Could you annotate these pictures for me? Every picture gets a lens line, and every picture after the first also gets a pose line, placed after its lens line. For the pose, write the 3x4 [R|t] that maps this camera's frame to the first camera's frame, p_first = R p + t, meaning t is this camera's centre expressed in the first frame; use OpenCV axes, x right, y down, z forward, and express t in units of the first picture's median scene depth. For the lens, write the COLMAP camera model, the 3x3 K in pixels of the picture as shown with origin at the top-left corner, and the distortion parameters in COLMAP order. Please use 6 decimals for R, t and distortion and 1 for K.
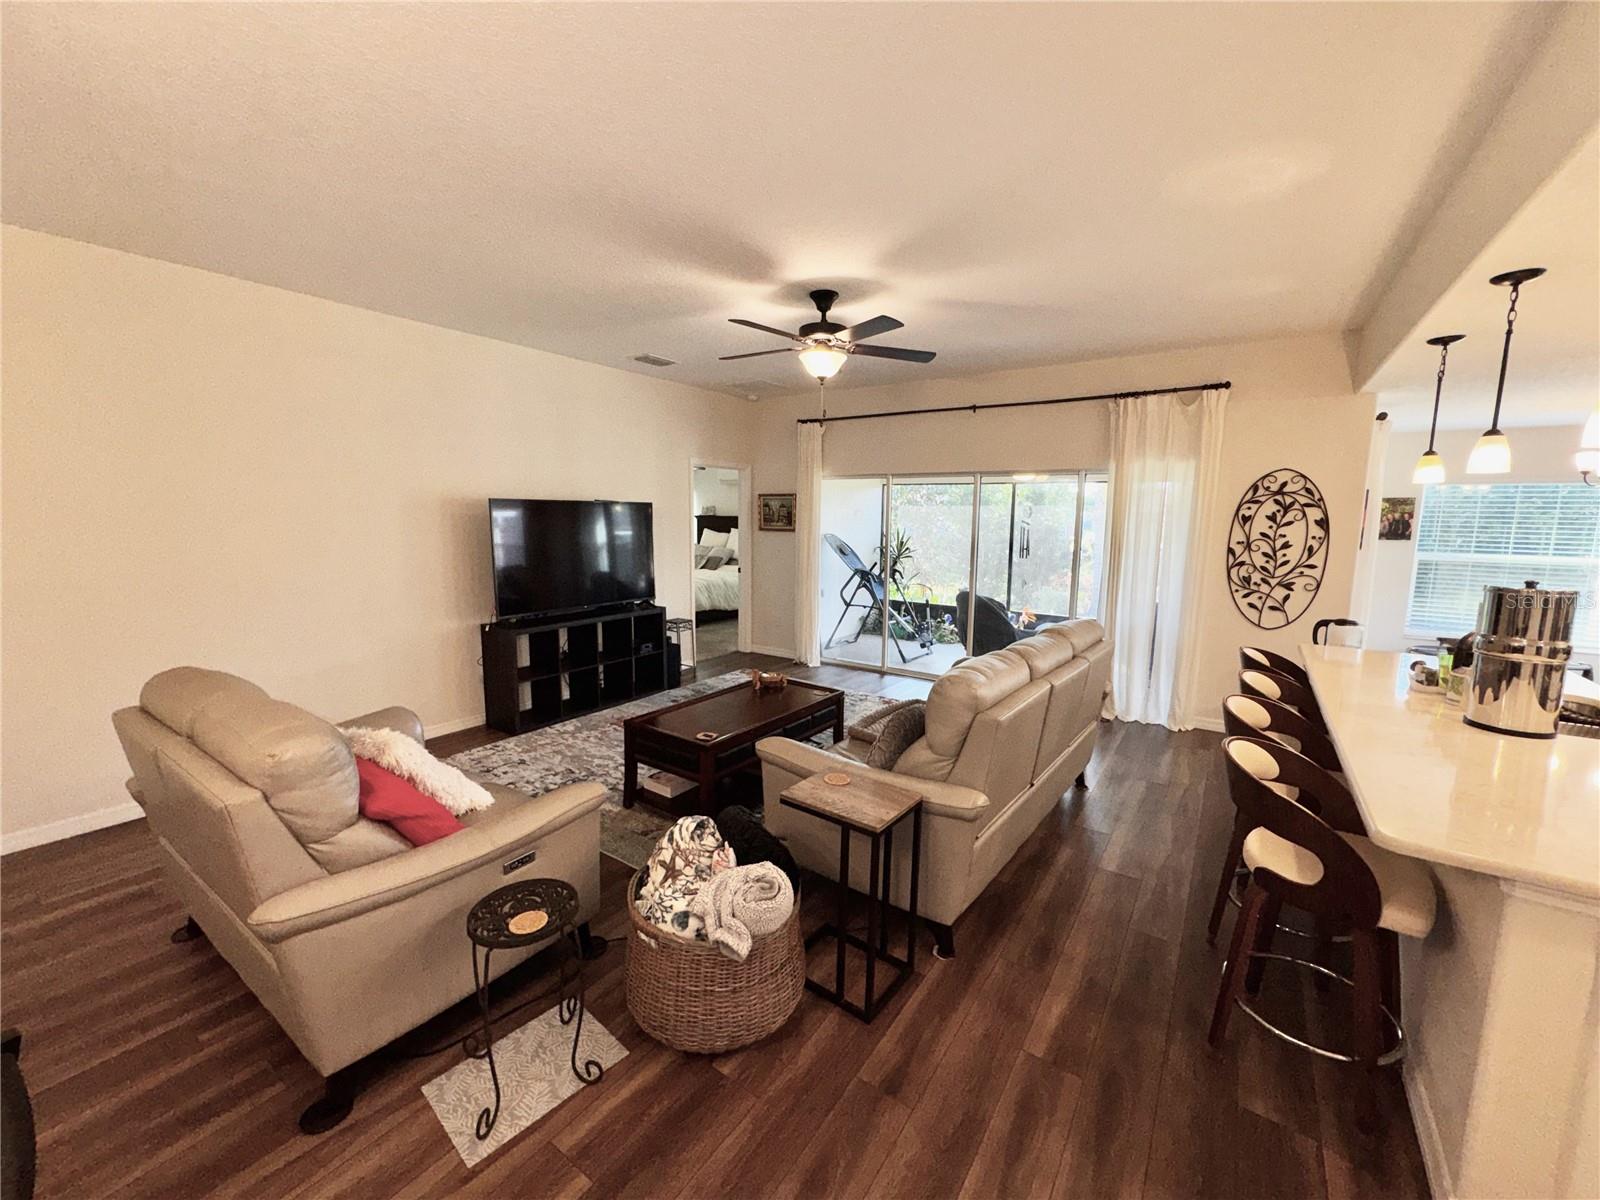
lens RADIAL K [[636.7, 0, 801.9], [0, 636.7, 596.4], [0, 0, 1]] dist [-0.002810, 0.000401]
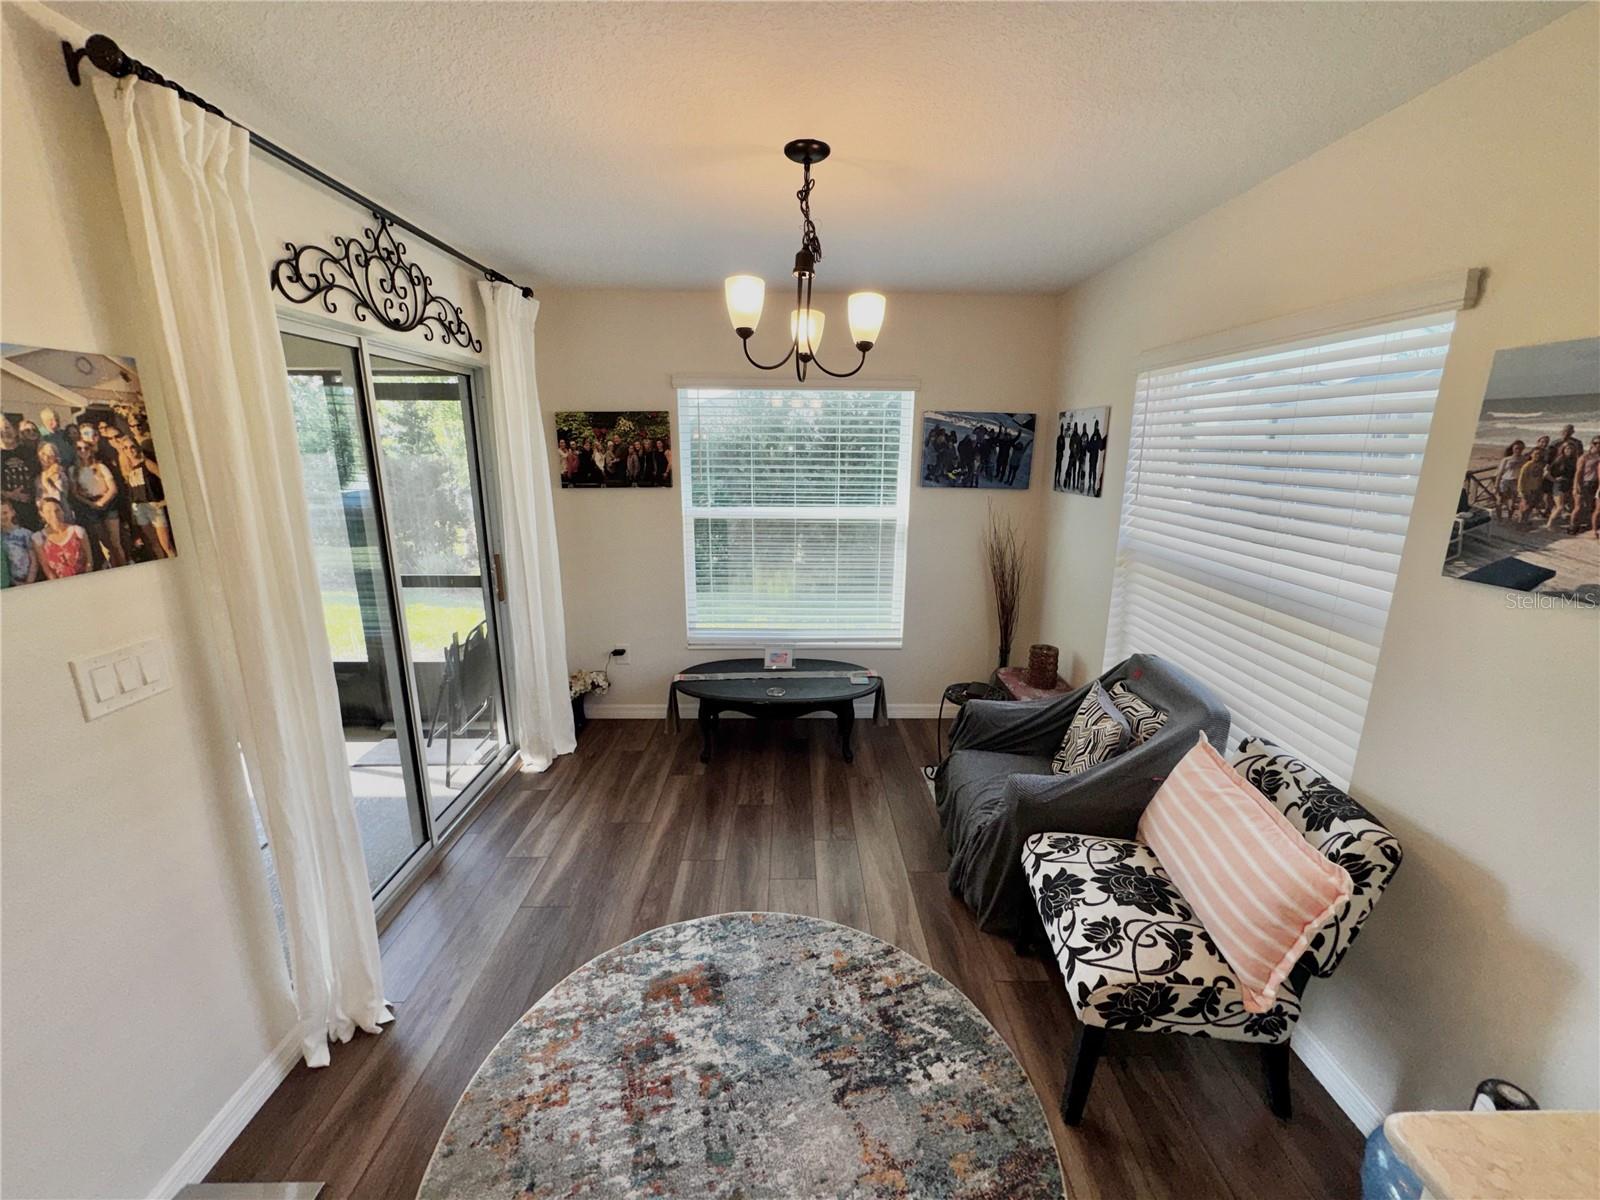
lens RADIAL K [[636.7, 0, 805.3], [0, 636.7, 590.1], [0, 0, 1]] dist [-0.002810, 0.000401]
pose [[0.807186, -0.138422, 0.573837, 0.969325], [0.079911, 0.988792, 0.126112, -0.080248], [-0.584863, -0.055940, 0.809201, 0.617925]]
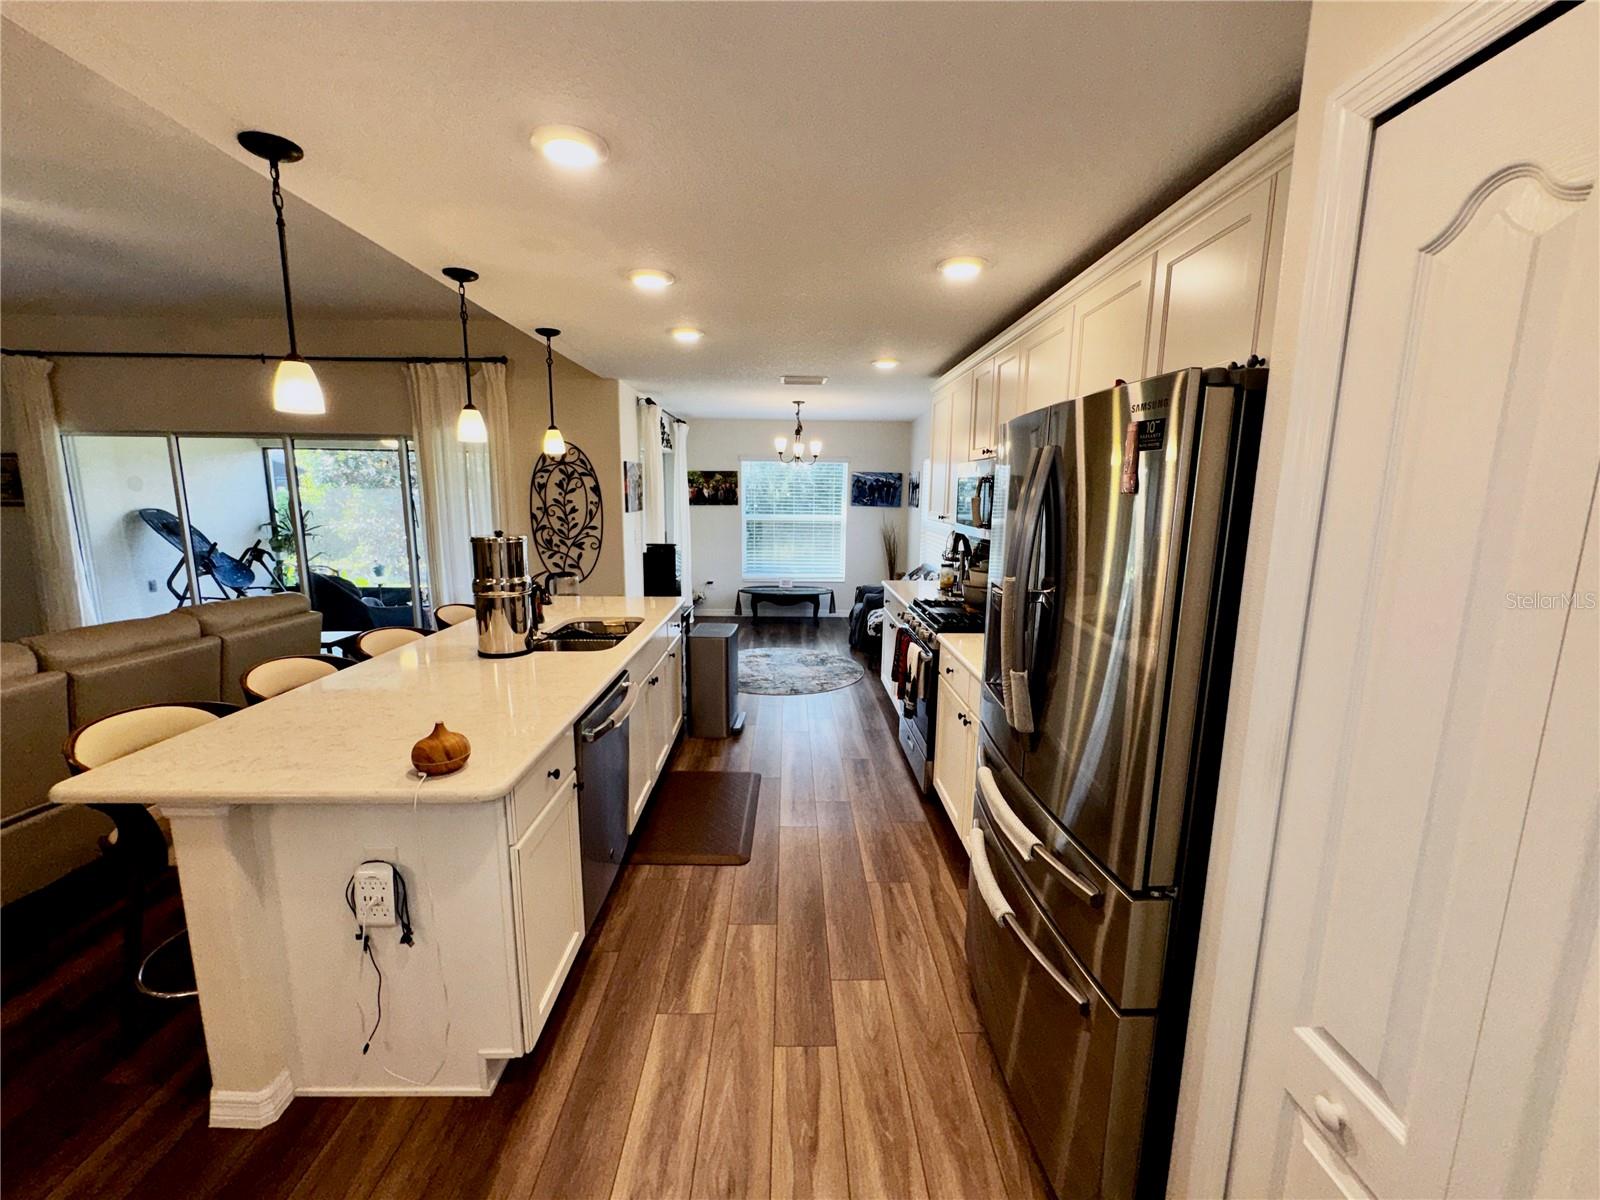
lens RADIAL K [[636.7, 0, 803.1], [0, 636.7, 599.6], [0, 0, 1]] dist [-0.002810, 0.000401]
pose [[0.806678, -0.100837, 0.582326, 0.407813], [0.074464, 0.994826, 0.069114, 0.030624], [-0.586282, -0.012391, 0.810012, -0.160526]]
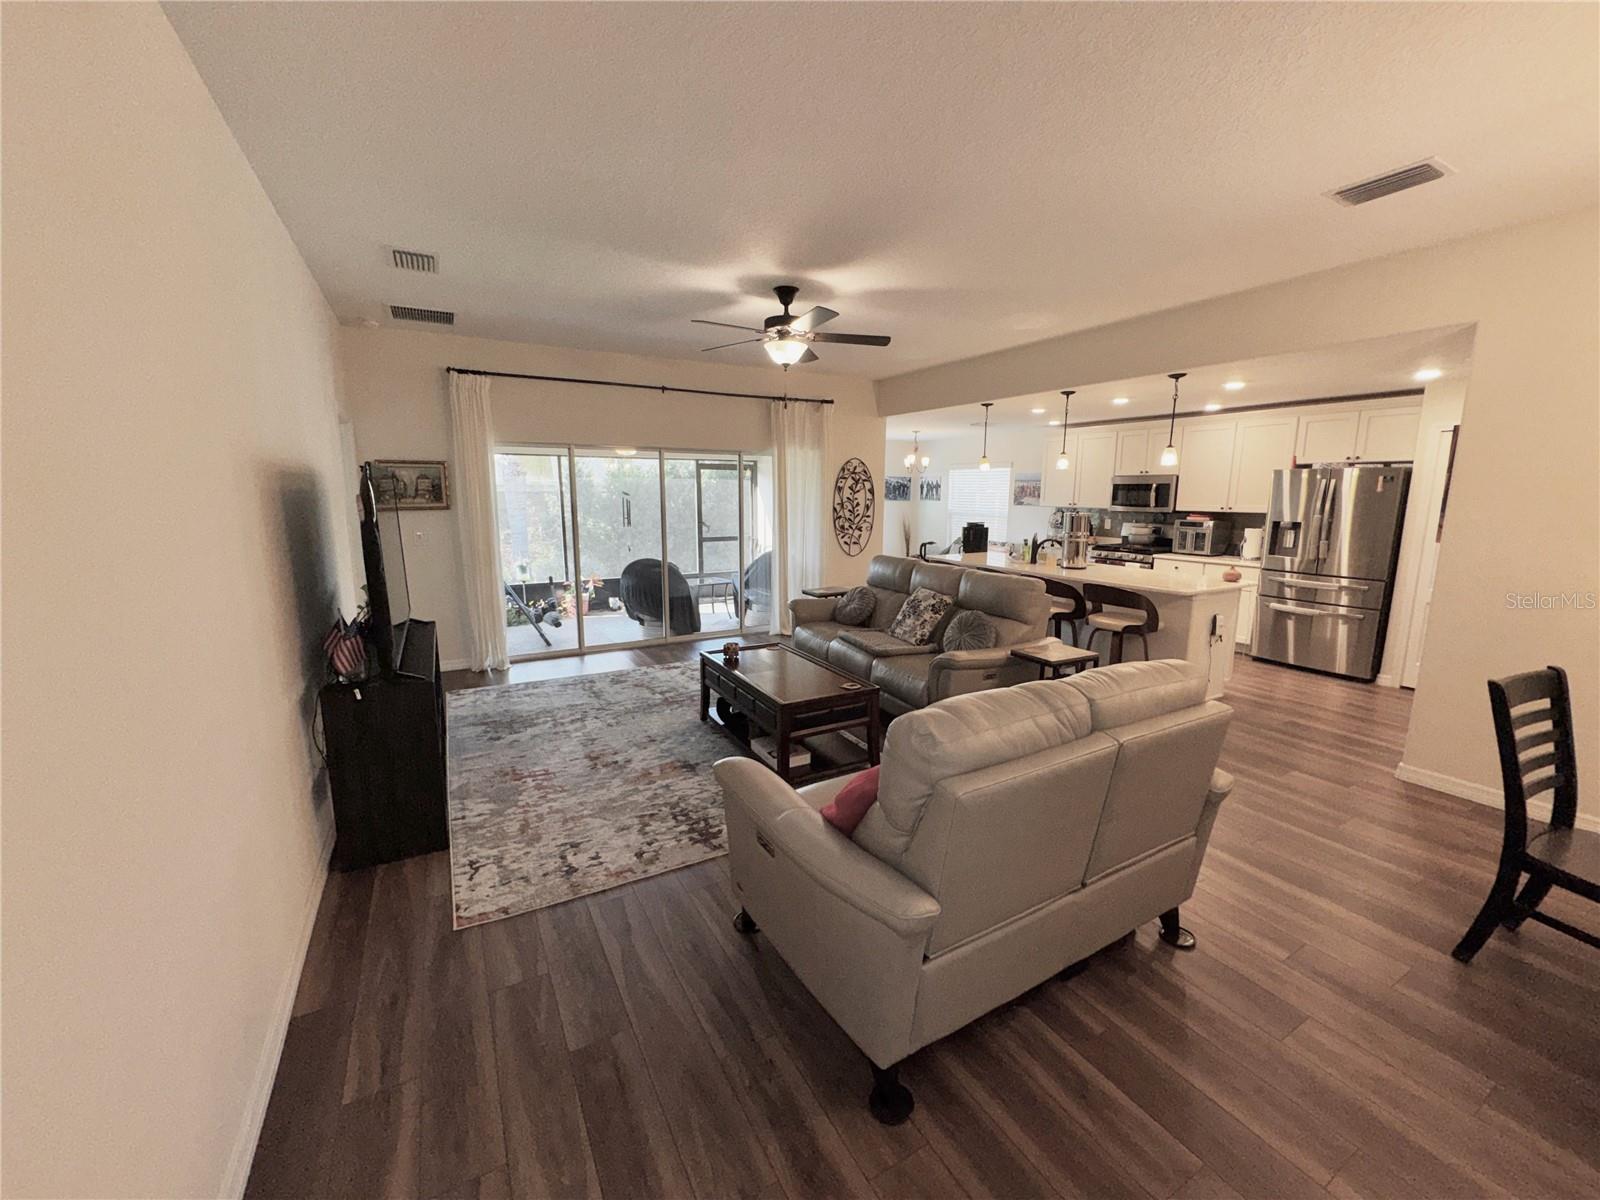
lens RADIAL K [[636.7, 0, 799.7], [0, 636.7, 593.6], [0, 0, 1]] dist [-0.002810, 0.000401]
pose [[0.432308, -0.152392, 0.888756, -0.810196], [0.118408, 0.986675, 0.111586, -0.052974], [-0.893918, 0.056996, 0.444592, 0.400609]]
